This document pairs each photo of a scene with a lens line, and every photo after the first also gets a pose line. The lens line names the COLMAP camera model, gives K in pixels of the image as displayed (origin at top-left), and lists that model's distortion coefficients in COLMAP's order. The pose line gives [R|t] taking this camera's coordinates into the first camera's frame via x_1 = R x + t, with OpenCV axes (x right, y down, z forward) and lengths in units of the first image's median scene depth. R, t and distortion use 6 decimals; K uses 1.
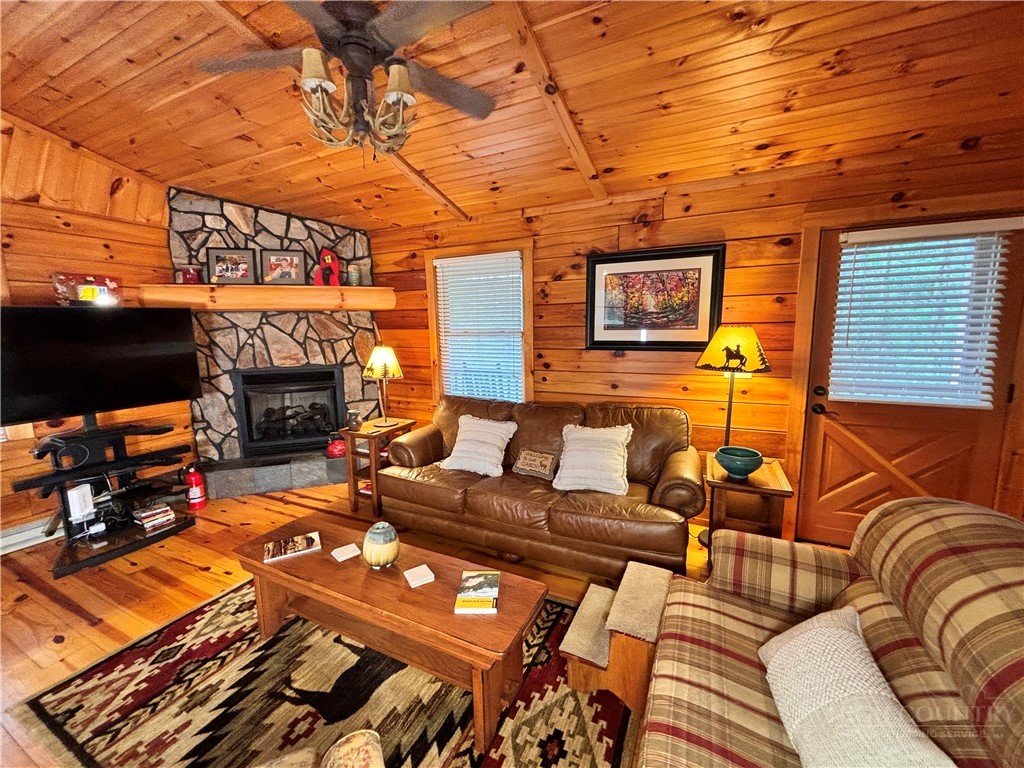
lens RADIAL K [[415.1, 0, 510.3], [0, 415.1, 383.3], [0, 0, 1]] dist [-0.002554, 0.002623]
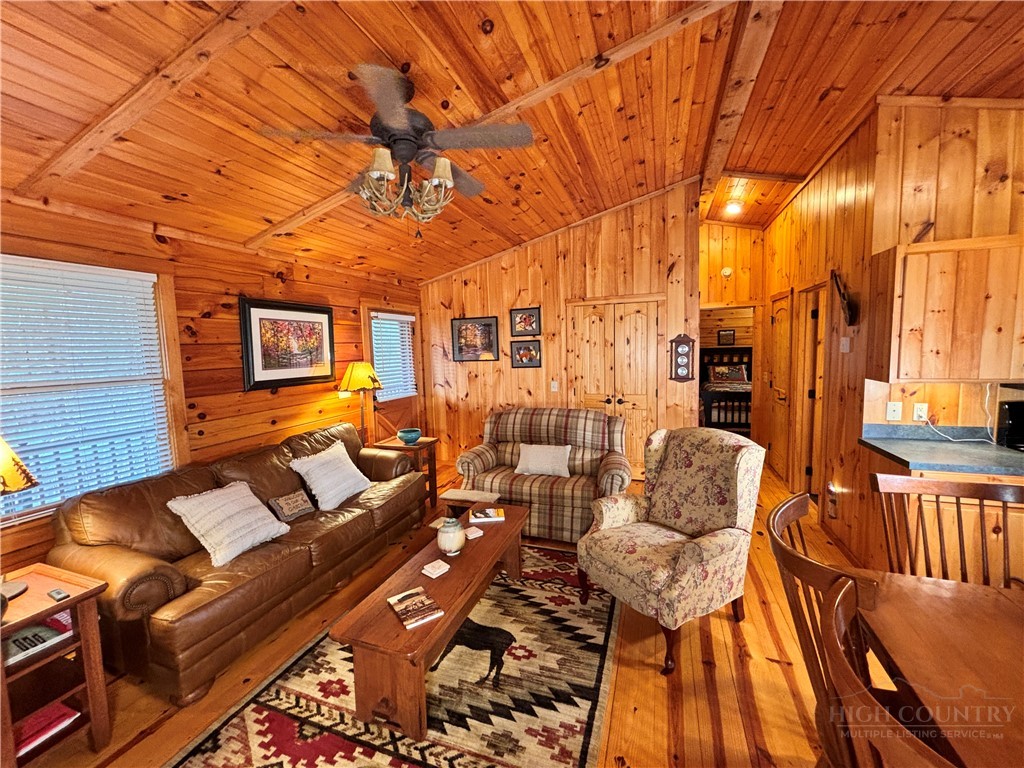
lens RADIAL K [[413.8, 0, 511.5], [0, 413.8, 383.7], [0, 0, 1]] dist [0.000637, 0.000268]
pose [[-0.111692, -0.069908, 0.991281, -0.940588], [0.165778, 0.982233, 0.087949, -0.089397], [-0.979818, 0.174156, -0.098118, 0.527176]]
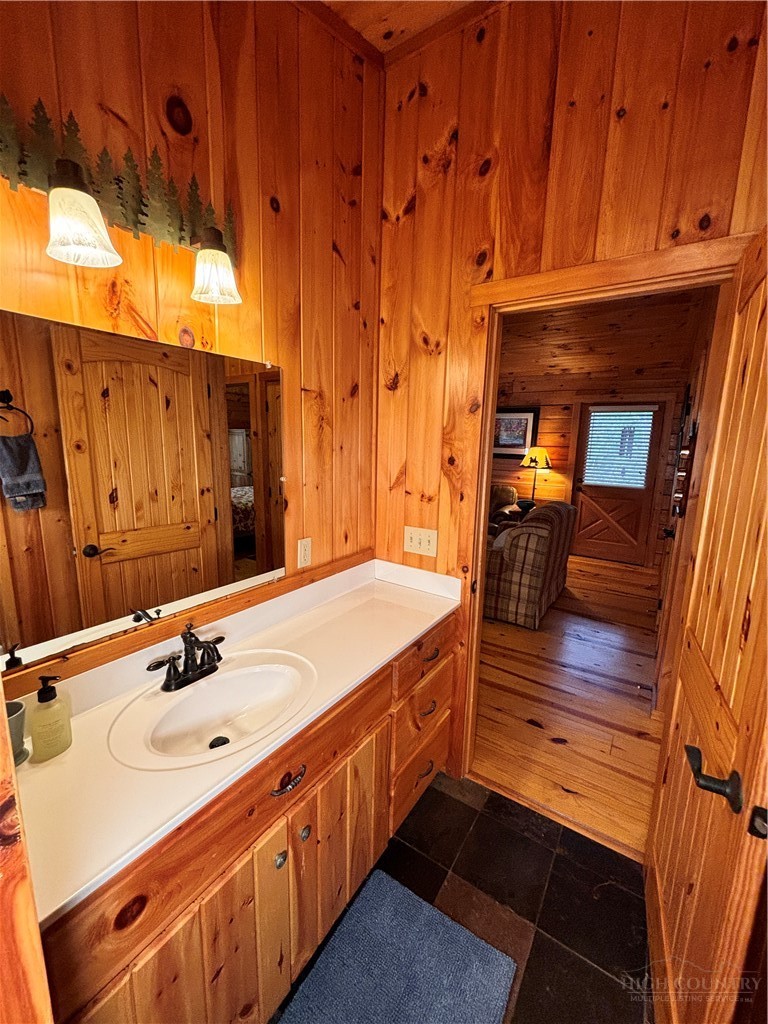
lens RADIAL K [[415.1, 0, 384.0], [0, 415.1, 512.0], [0, 0, 1]] dist [-0.002554, 0.002623]
pose [[0.991217, 0.058360, -0.118670, 0.024248], [-0.053998, 0.997754, 0.039647, 0.131449], [0.120717, -0.032891, 0.992142, -1.069654]]
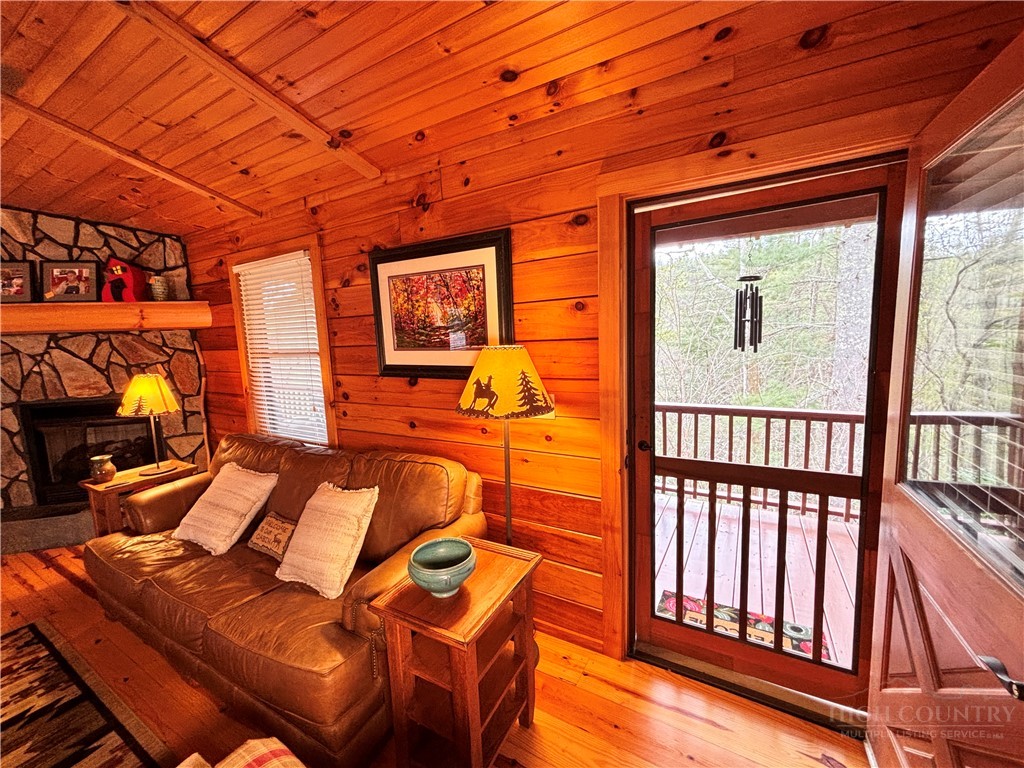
lens RADIAL K [[413.8, 0, 511.5], [0, 413.8, 383.7], [0, 0, 1]] dist [0.000637, 0.000268]
pose [[0.997490, -0.013274, -0.069555, 0.525334], [0.012054, 0.999767, -0.017923, -0.056814], [0.069777, 0.017039, 0.997417, 0.285781]]
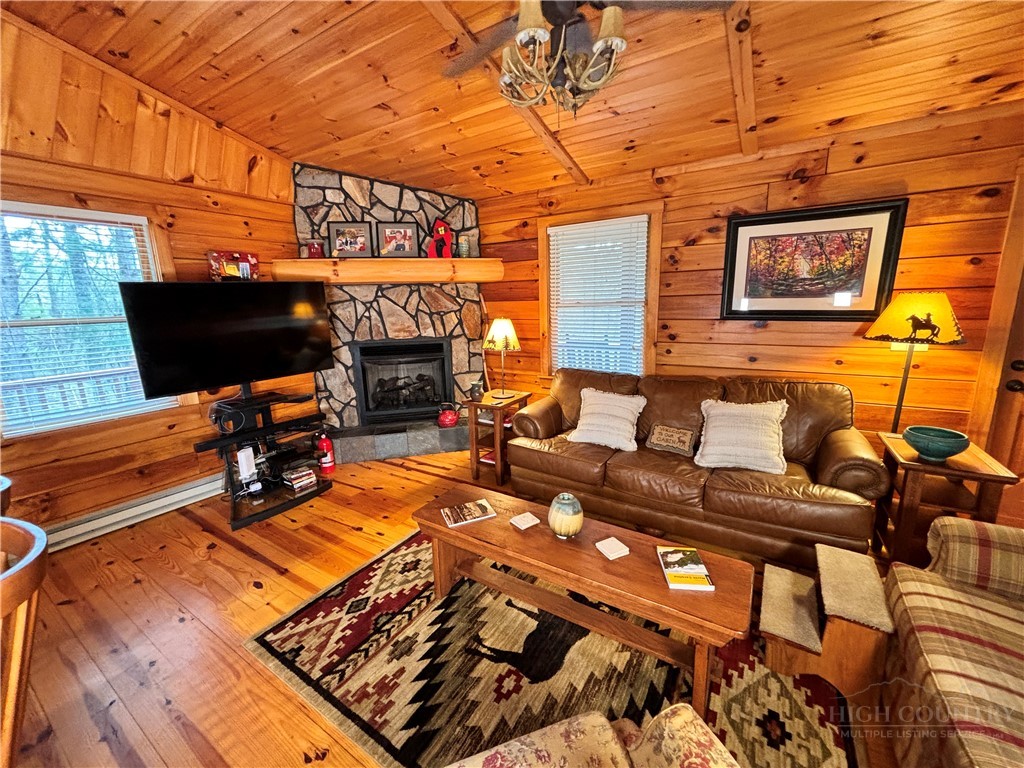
lens RADIAL K [[415.2, 0, 511.2], [0, 415.2, 383.0], [0, 0, 1]] dist [0.000469, 0.000666]
pose [[0.994215, 0.010779, -0.106861, -0.205723], [-0.003826, 0.997874, 0.065054, 0.001976], [0.107336, -0.064269, 0.992143, 0.005550]]
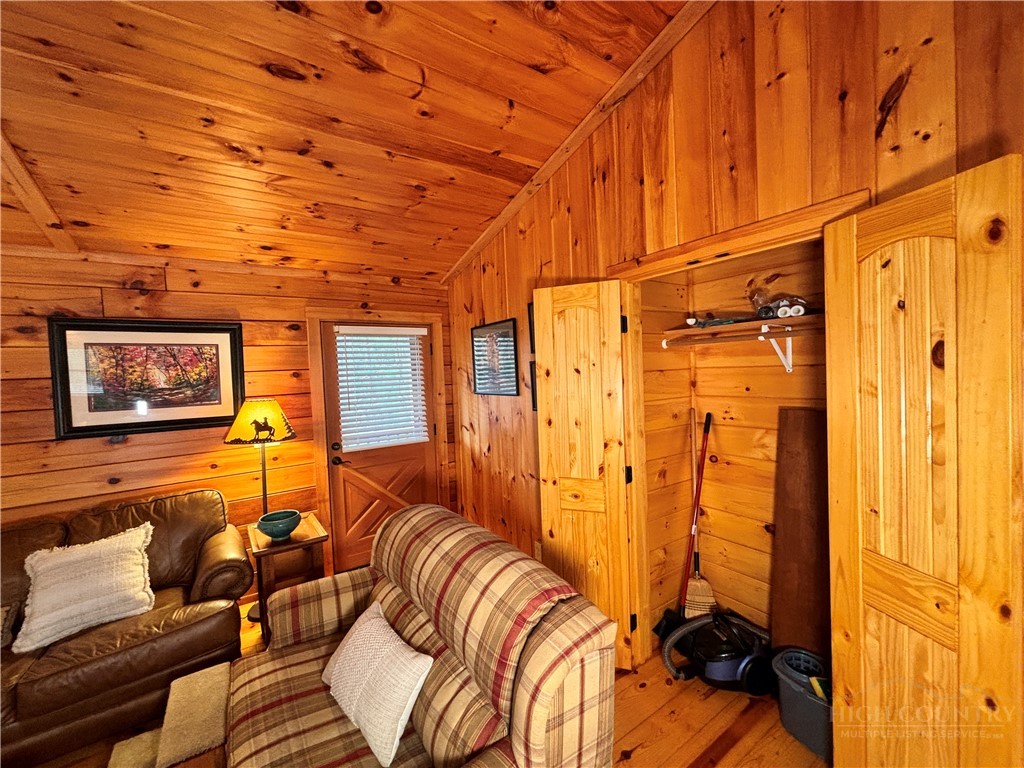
lens RADIAL K [[415.2, 0, 511.2], [0, 415.2, 383.0], [0, 0, 1]] dist [0.000469, 0.000666]
pose [[0.493860, -0.031750, 0.868961, -0.065842], [0.153175, 0.986882, -0.050996, -0.022548], [-0.855944, 0.158288, 0.492245, -0.087251]]
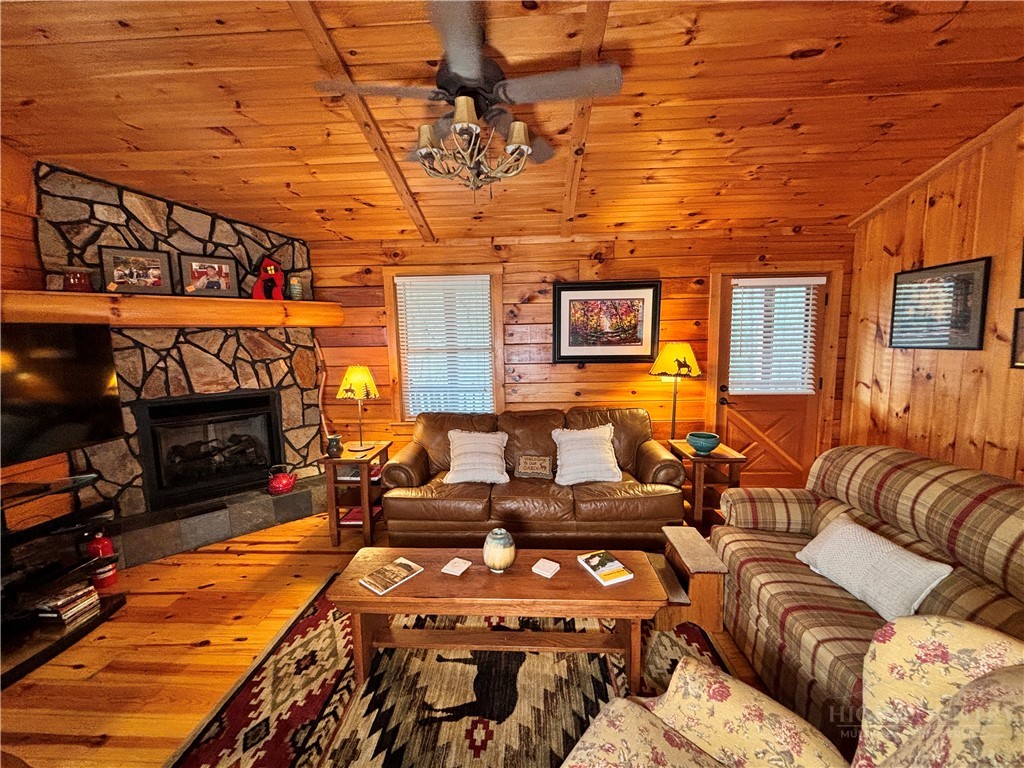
lens RADIAL K [[413.8, 0, 511.5], [0, 413.8, 383.7], [0, 0, 1]] dist [0.000637, 0.000268]
pose [[0.917759, -0.045859, 0.394482, -0.417090], [0.058104, 0.998127, -0.019144, -0.011215], [-0.392865, 0.040491, 0.918704, -0.008986]]
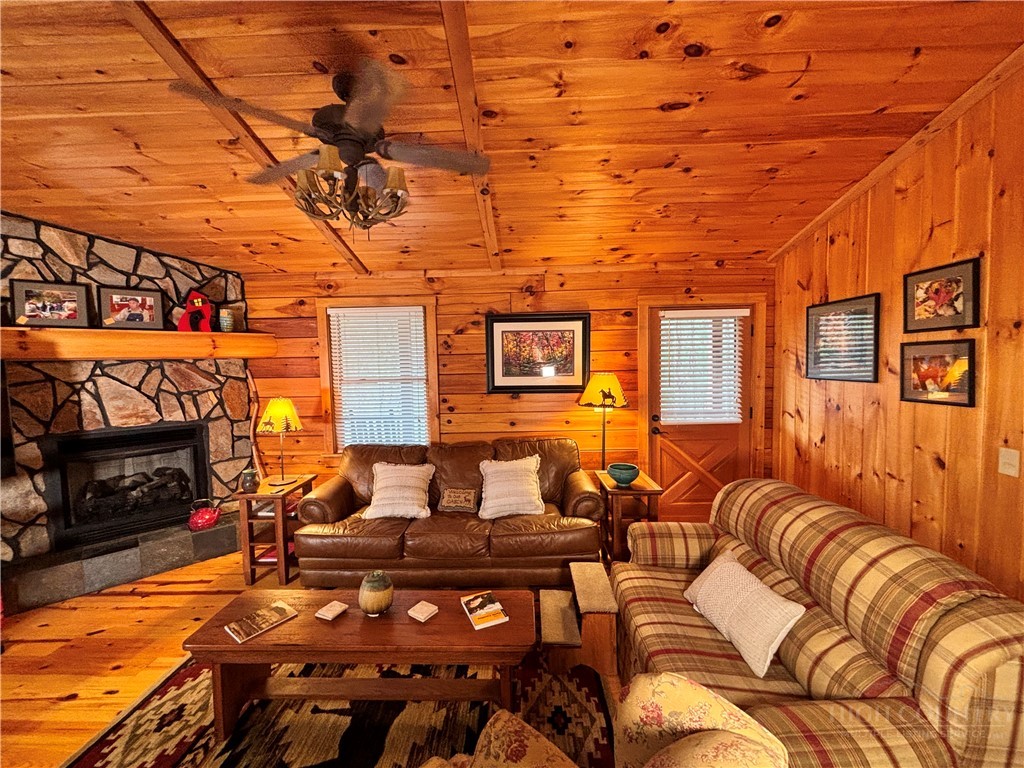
lens RADIAL K [[413.8, 0, 511.5], [0, 413.8, 383.7], [0, 0, 1]] dist [0.000637, 0.000268]
pose [[0.908936, -0.026139, 0.416116, -0.256579], [0.063056, 0.995171, -0.075222, -0.020720], [-0.412140, 0.094610, 0.906195, -0.081303]]
